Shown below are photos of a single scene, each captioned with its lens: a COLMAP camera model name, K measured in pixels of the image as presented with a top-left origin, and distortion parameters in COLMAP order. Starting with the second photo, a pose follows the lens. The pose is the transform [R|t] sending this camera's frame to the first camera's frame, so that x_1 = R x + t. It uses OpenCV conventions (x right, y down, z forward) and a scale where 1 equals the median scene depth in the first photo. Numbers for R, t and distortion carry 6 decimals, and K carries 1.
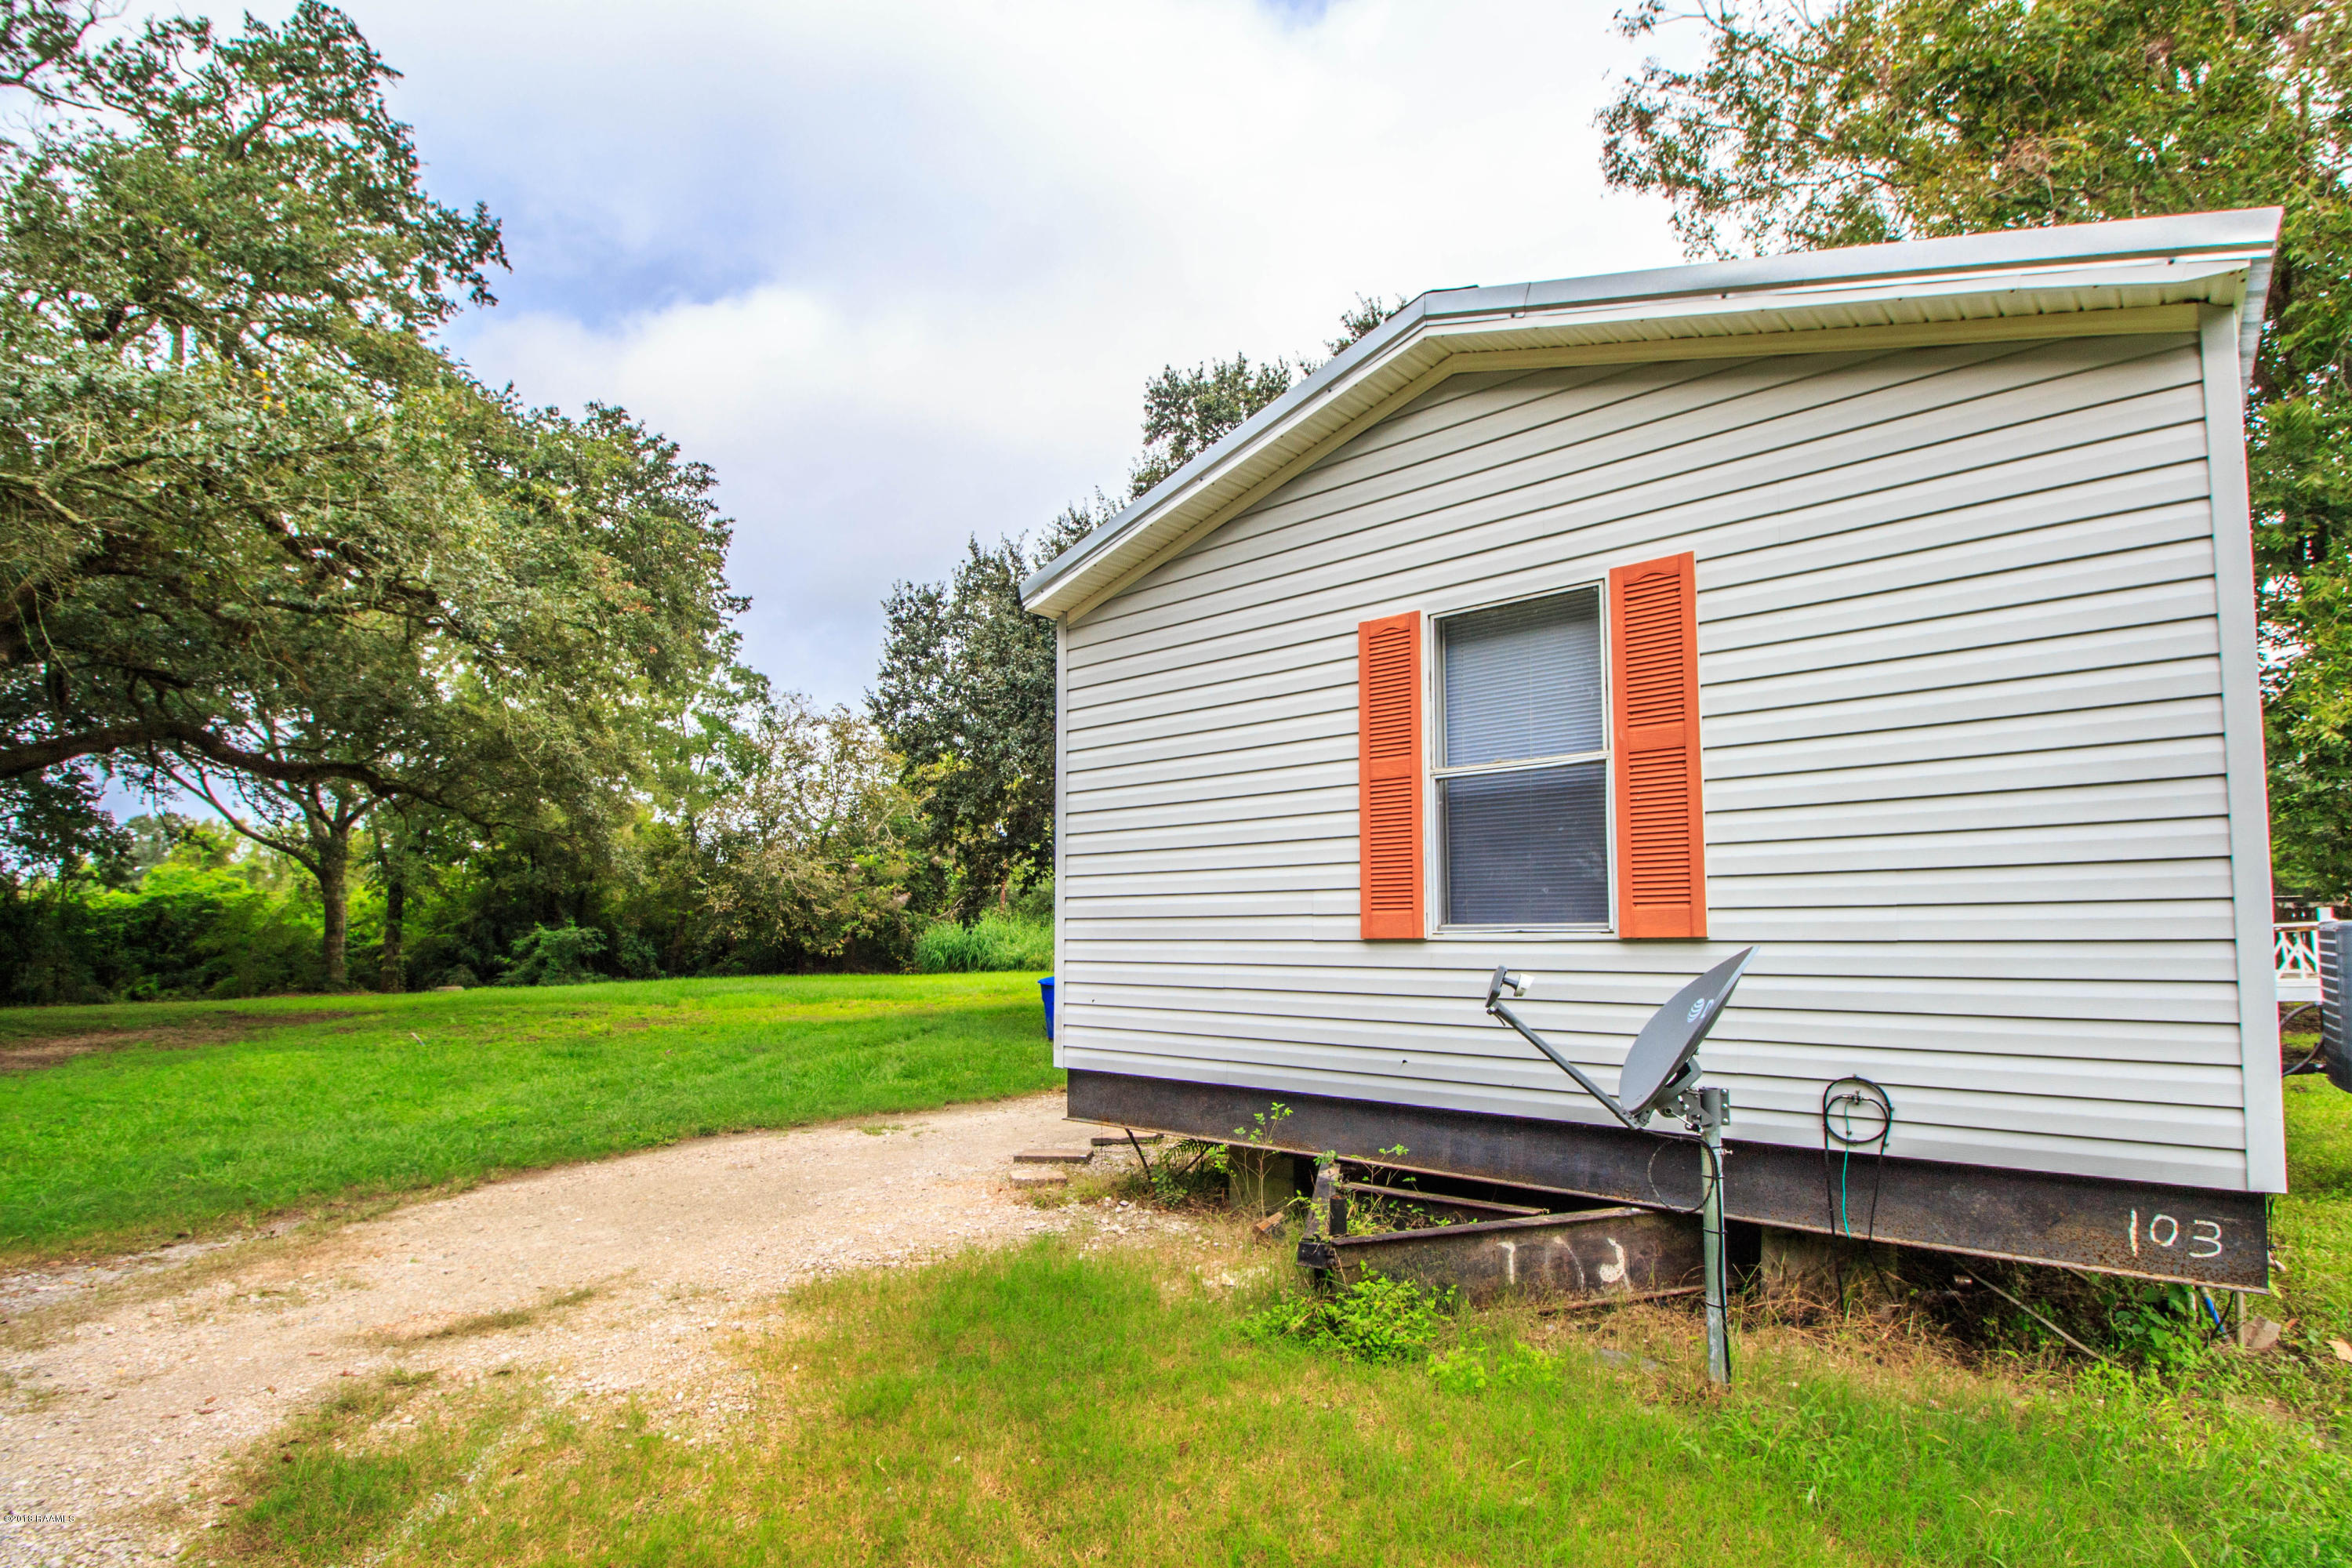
lens RADIAL K [[1169.7, 0, 1138.9], [0, 1169.7, 879.9], [0, 0, 1]] dist [0.000148, -0.013029]
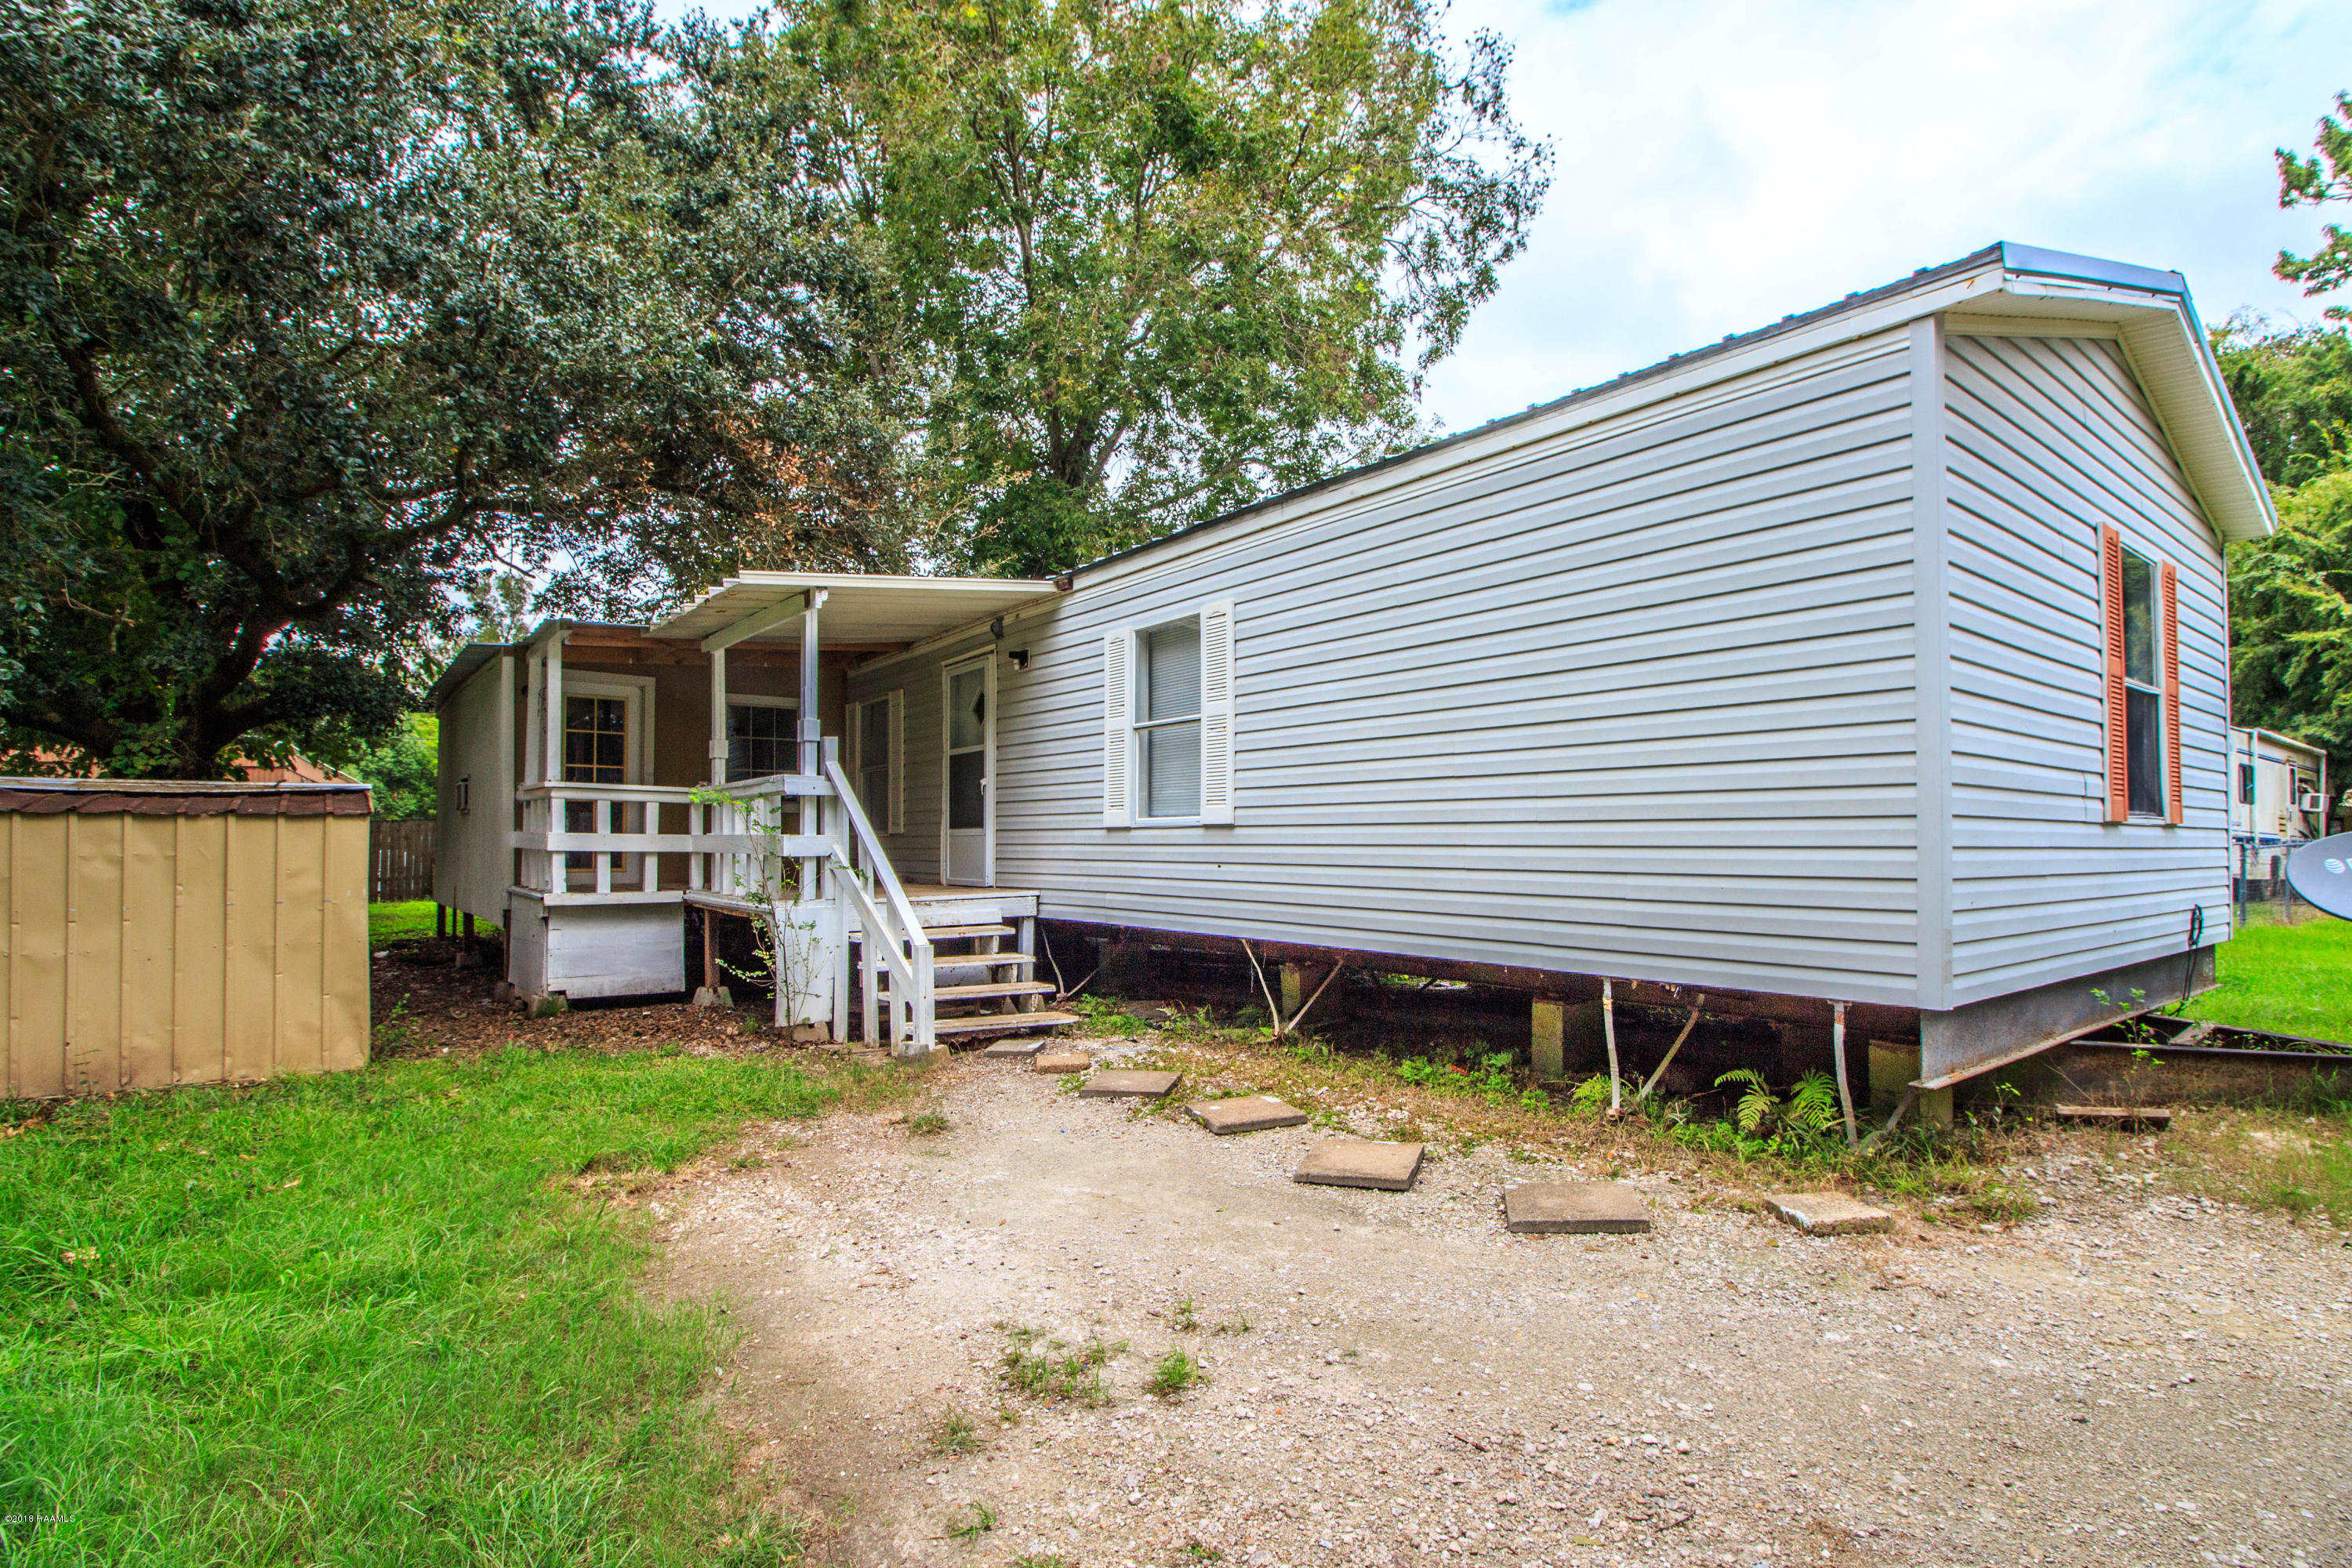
lens RADIAL K [[1116.3, 0, 1165.6], [0, 1116.3, 822.8], [0, 0, 1]] dist [-0.002669, -0.009811]
pose [[0.172087, 0.018625, 0.984906, -0.611174], [-0.053914, 0.998501, -0.009462, 0.069161], [-0.983605, -0.051472, 0.172833, 1.071406]]
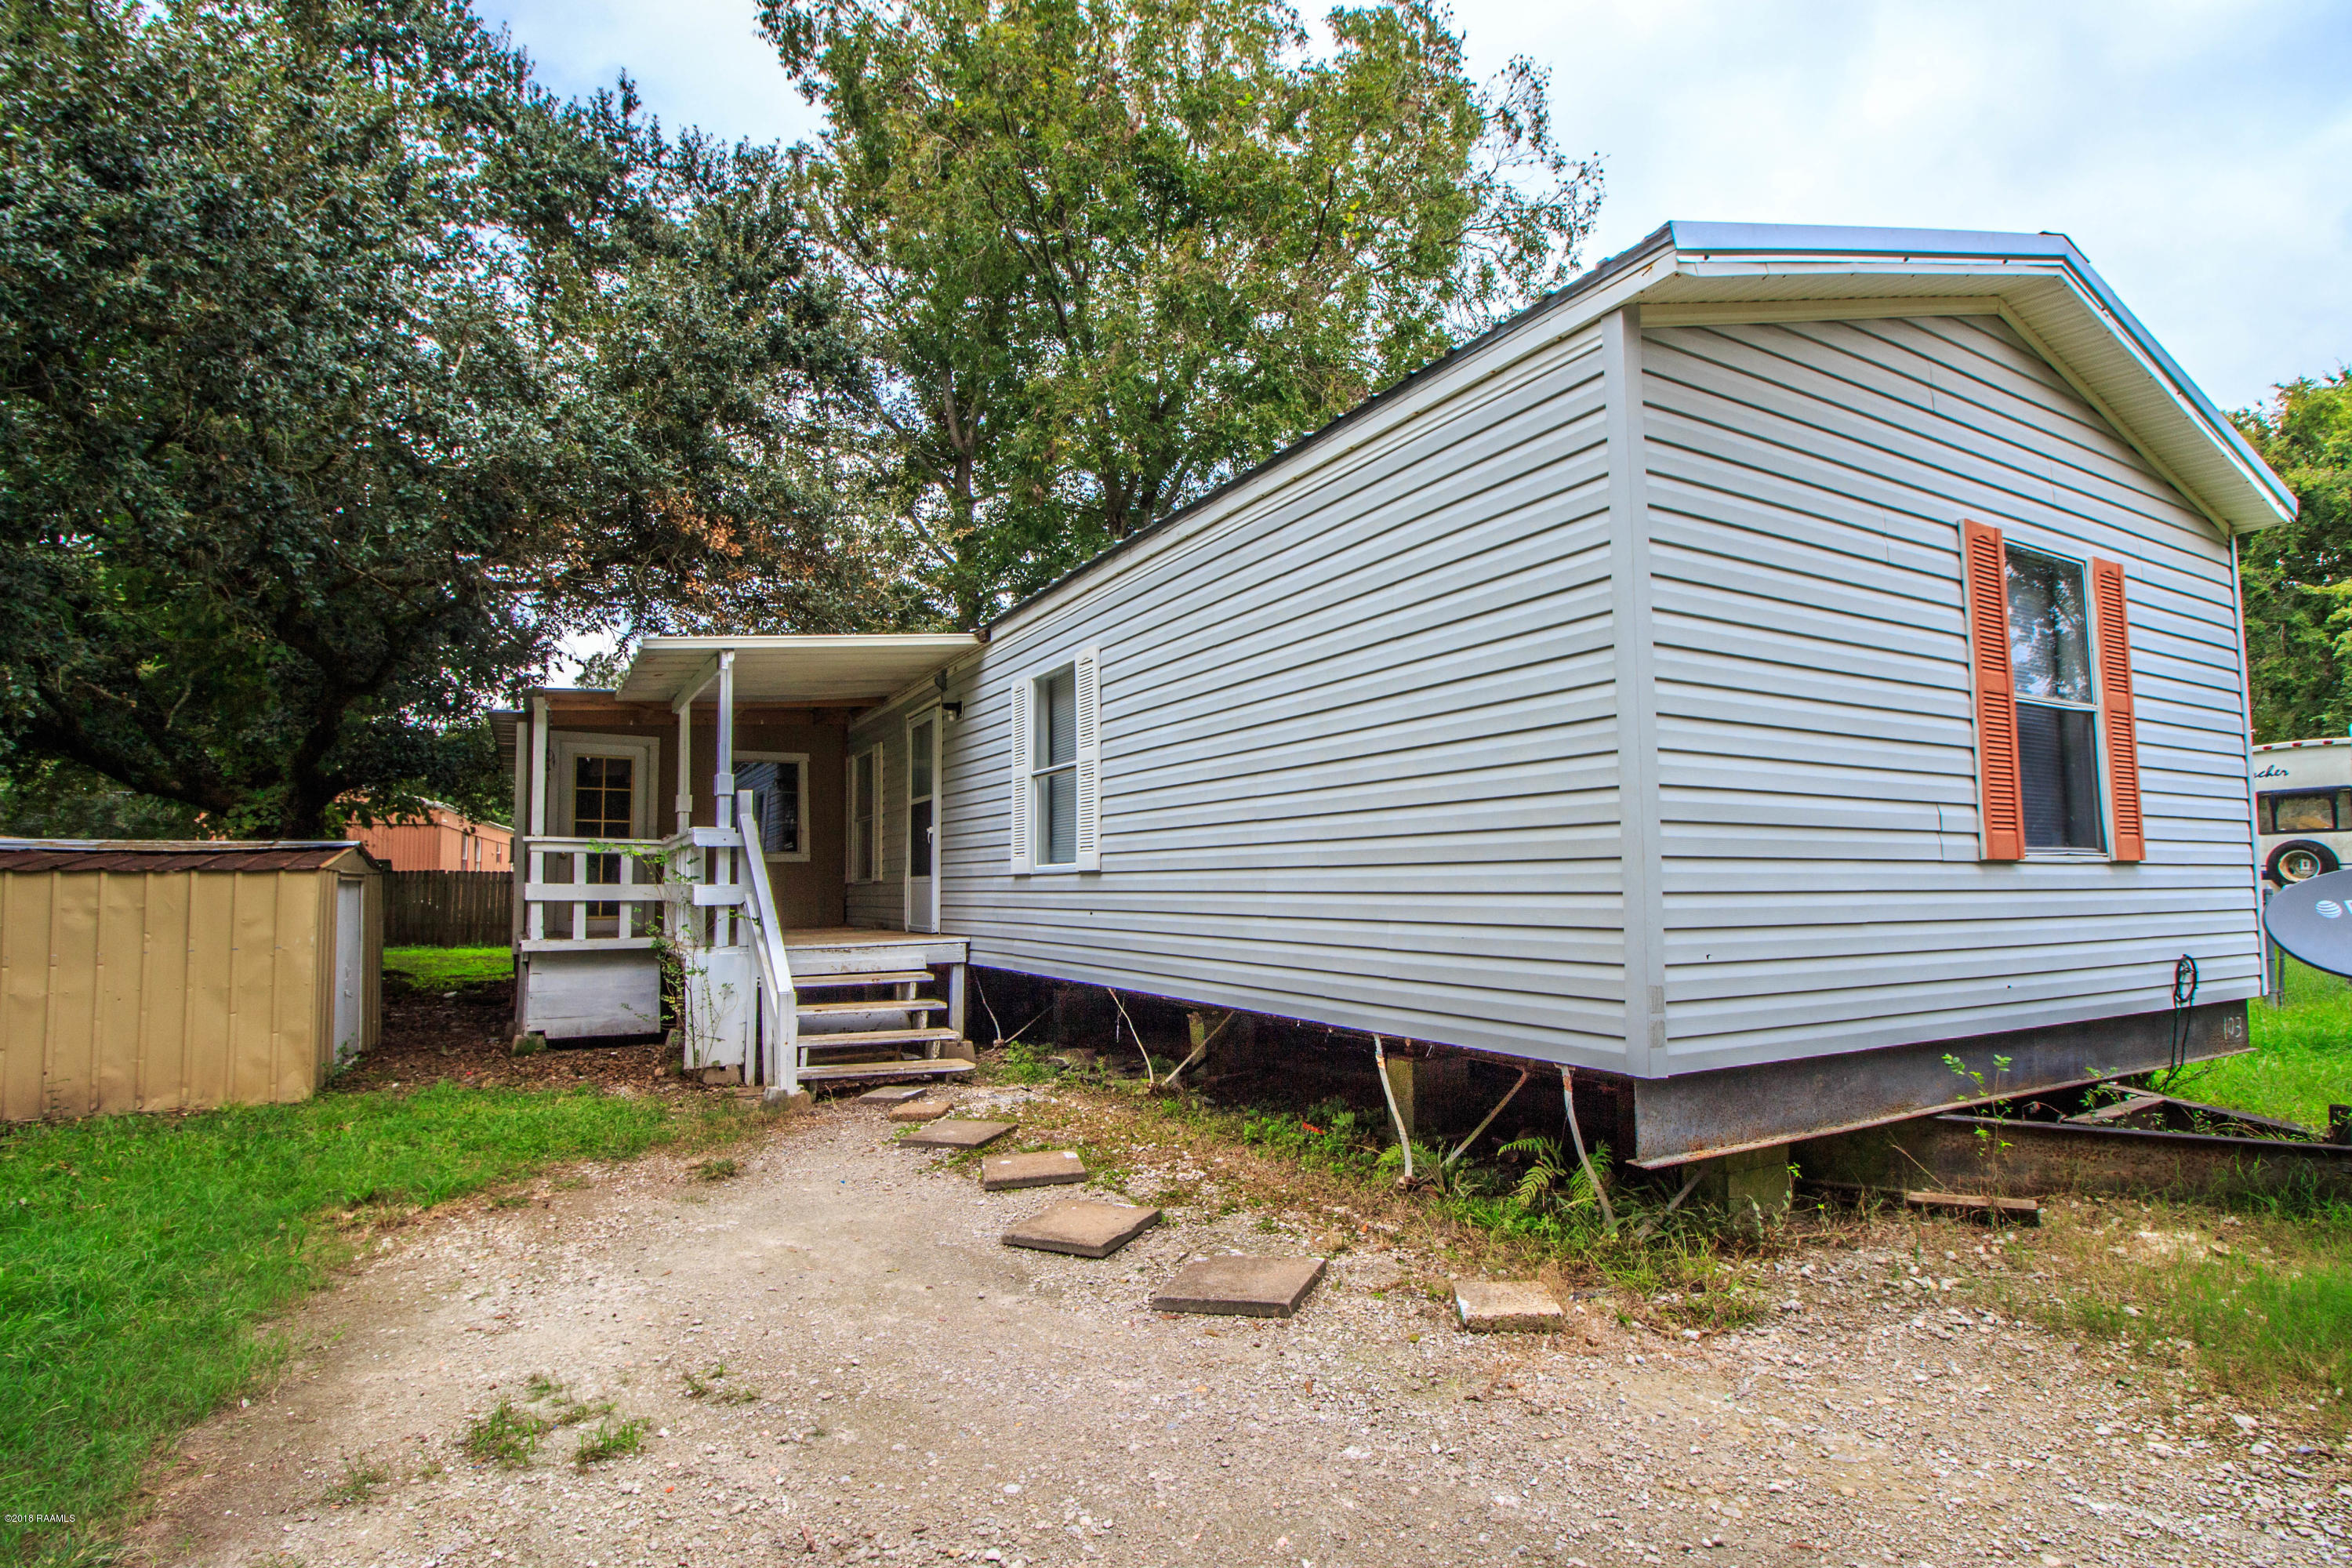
lens RADIAL K [[1107.1, 0, 1193.2], [0, 1107.1, 814.9], [0, 0, 1]] dist [0.001305, -0.011369]
pose [[0.318707, 0.058733, 0.946032, -0.536313], [-0.044773, 0.997897, -0.046870, 0.053934], [-0.946795, -0.027419, 0.320666, 0.842696]]
